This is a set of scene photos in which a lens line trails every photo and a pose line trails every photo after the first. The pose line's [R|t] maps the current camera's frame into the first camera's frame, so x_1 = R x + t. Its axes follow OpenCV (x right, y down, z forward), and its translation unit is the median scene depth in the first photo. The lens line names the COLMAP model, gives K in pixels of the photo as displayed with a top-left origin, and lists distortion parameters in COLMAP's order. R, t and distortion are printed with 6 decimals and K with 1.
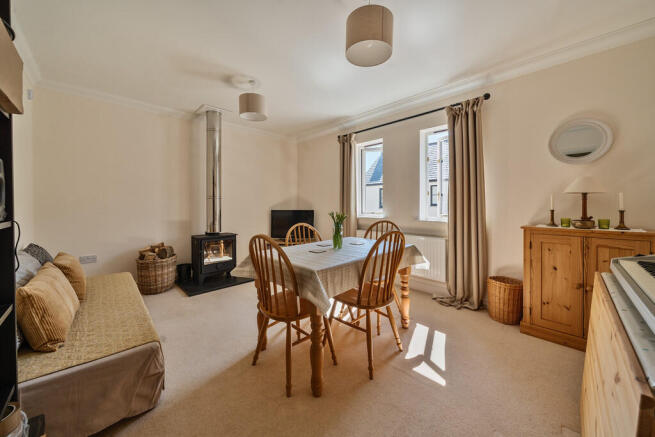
lens RADIAL K [[236.8, 0, 329.2], [0, 236.8, 195.8], [0, 0, 1]] dist [-0.000271, -0.000003]
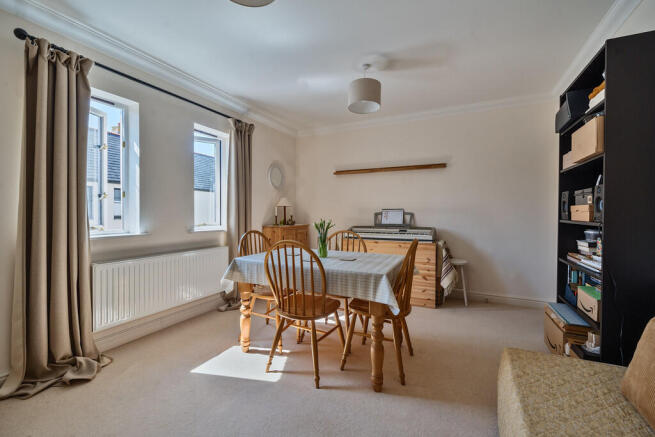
lens RADIAL K [[284.1, 0, 327.5], [0, 284.1, 218.5], [0, 0, 1]] dist [0.001826, 0.000298]
pose [[-0.347834, 0.004576, 0.937545, -0.790803], [-0.000187, 0.999988, -0.004950, 0.068278], [-0.937556, -0.001897, -0.347829, 1.025292]]
